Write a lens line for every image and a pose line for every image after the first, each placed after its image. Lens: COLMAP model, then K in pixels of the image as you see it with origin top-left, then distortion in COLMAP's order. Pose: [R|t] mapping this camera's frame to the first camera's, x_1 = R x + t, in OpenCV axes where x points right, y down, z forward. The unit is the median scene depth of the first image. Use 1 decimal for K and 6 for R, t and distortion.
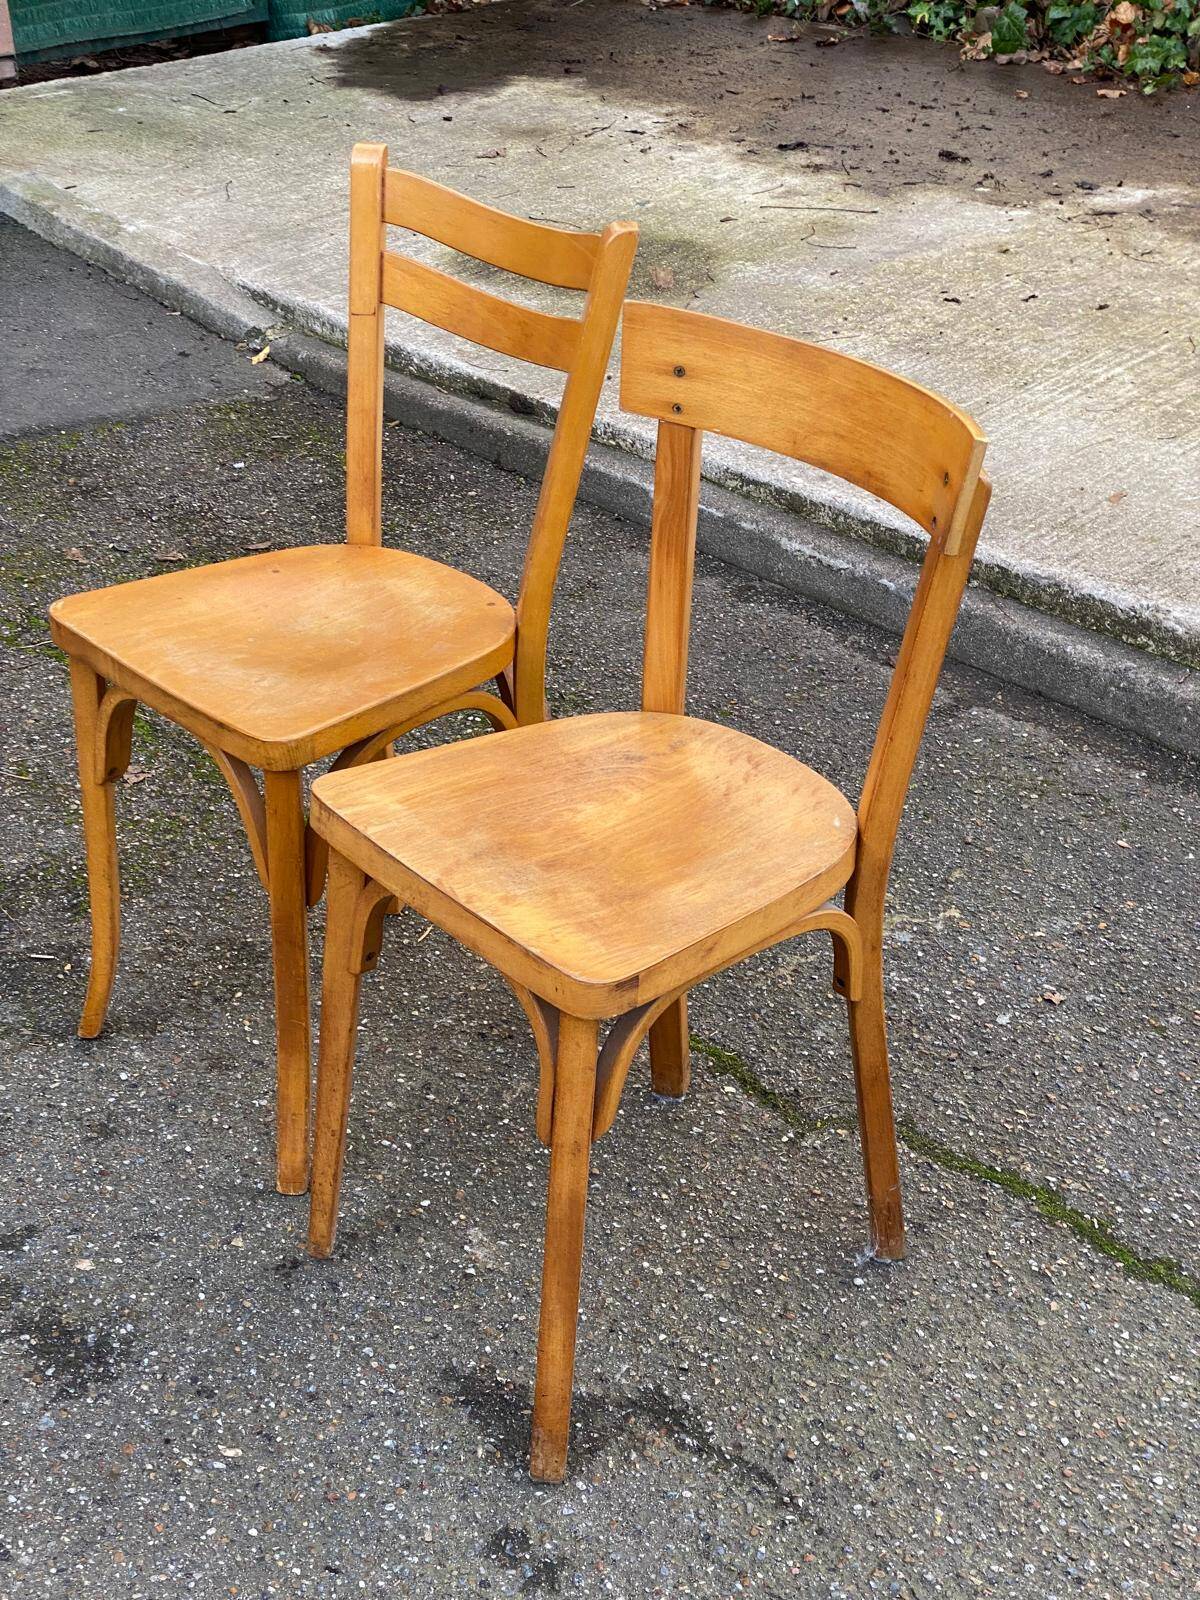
lens RADIAL K [[2334.0, 0, 599.4], [0, 2334.0, 800.2], [0, 0, 1]] dist [0.107889, 0.000000]
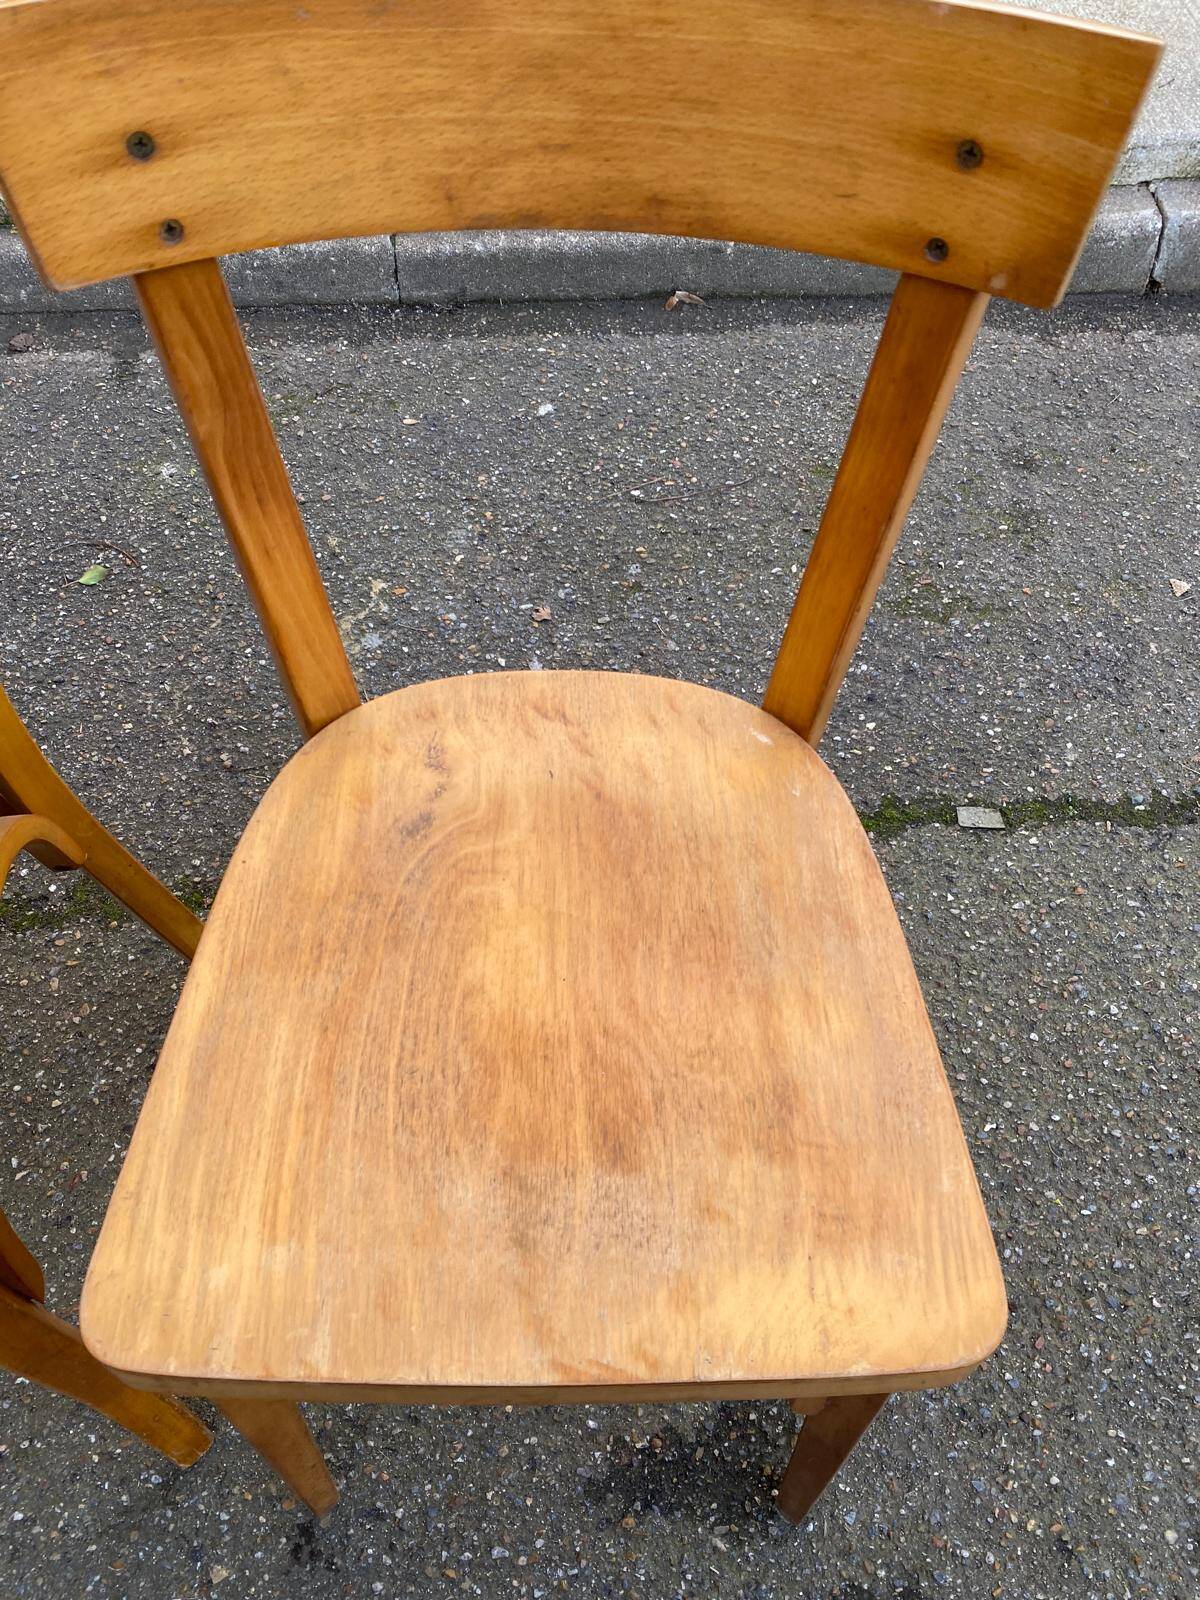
lens RADIAL K [[1211.1, 0, 613.2], [0, 1211.1, 801.6], [0, 0, 1]] dist [0.015230, -0.015602]
pose [[0.628971, -0.651515, 0.424175, -0.077542], [0.375039, 0.732206, 0.568525, -0.170977], [-0.680985, -0.198504, 0.704879, 0.683767]]
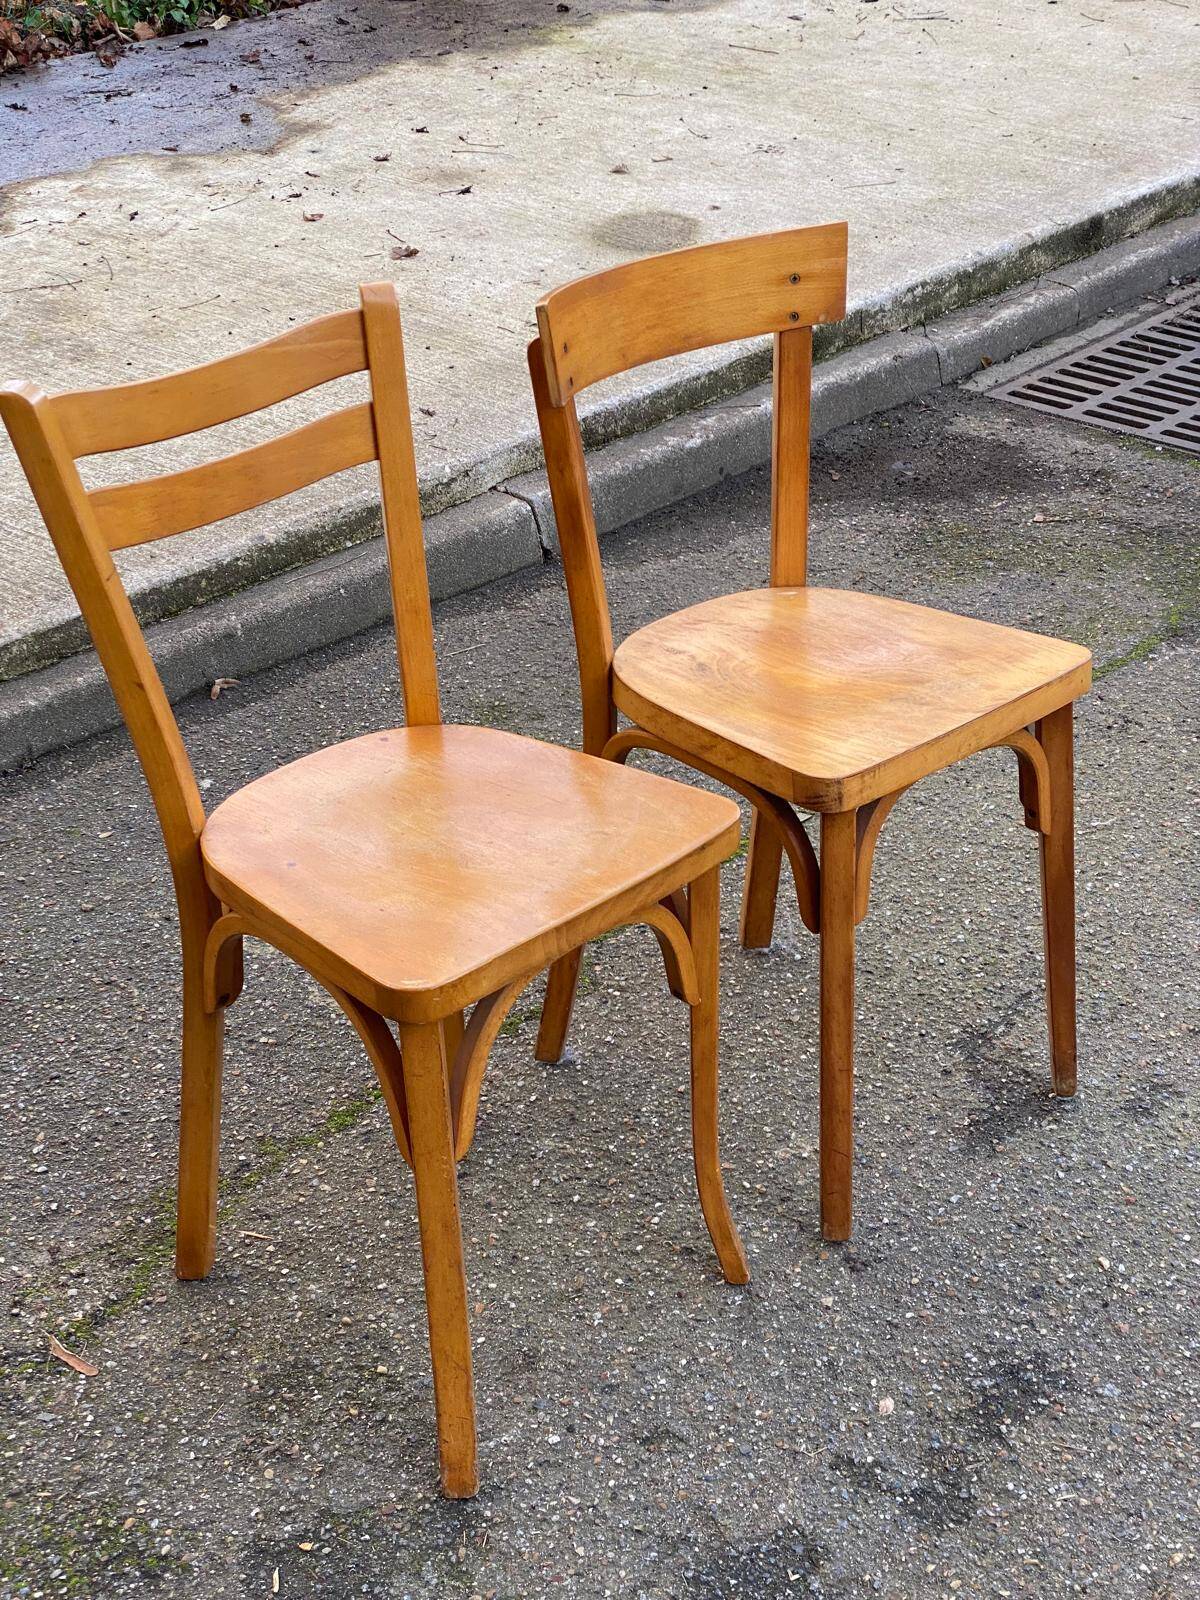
lens RADIAL K [[2318.8, 0, 613.8], [0, 2318.8, 806.8], [0, 0, 1]] dist [0.107026, 0.000000]
pose [[-0.078931, -0.479856, 0.873790, -0.896886], [0.499302, 0.739625, 0.451279, -0.447388], [-0.862825, 0.471905, 0.181214, 0.802023]]
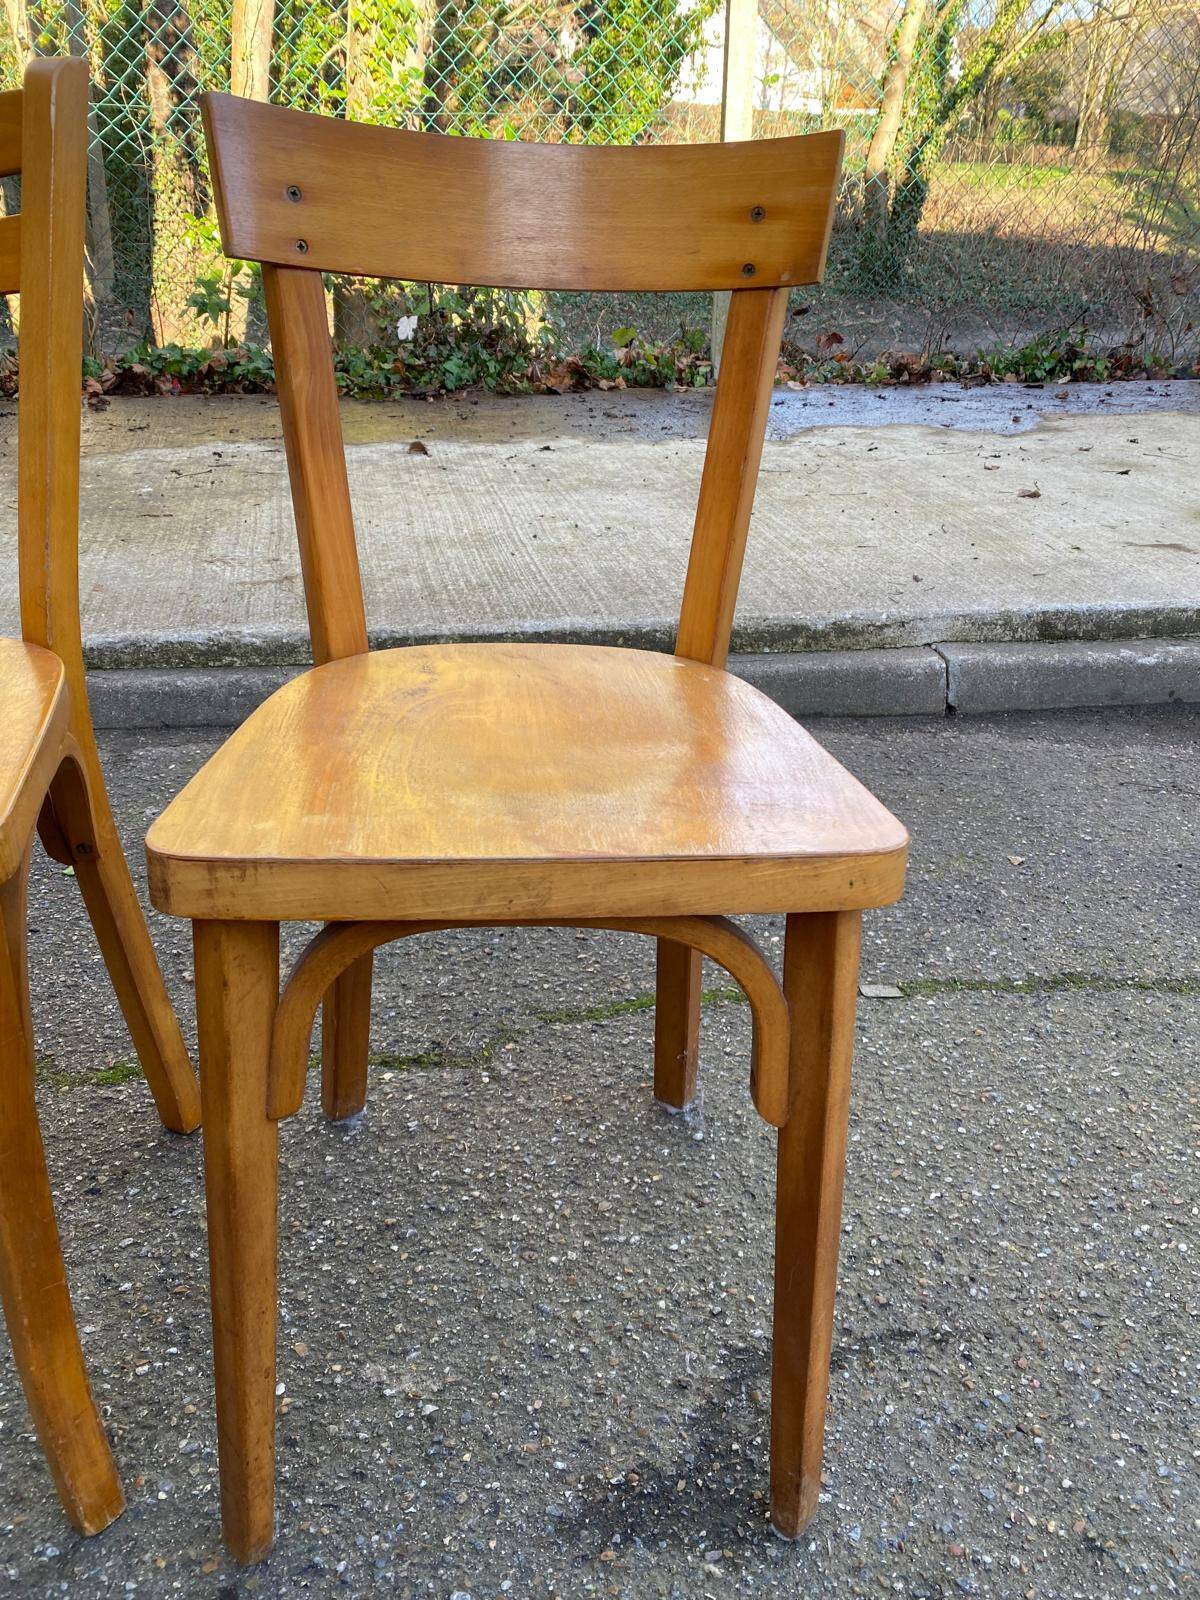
lens RADIAL K [[1211.1, 0, 617.1], [0, 1211.1, 783.9], [0, 0, 1]] dist [0.015230, -0.015602]
pose [[0.556032, -0.336993, 0.759779, -0.249279], [0.381940, 0.915484, 0.126537, -0.013843], [-0.738208, 0.219831, 0.637749, 0.641227]]
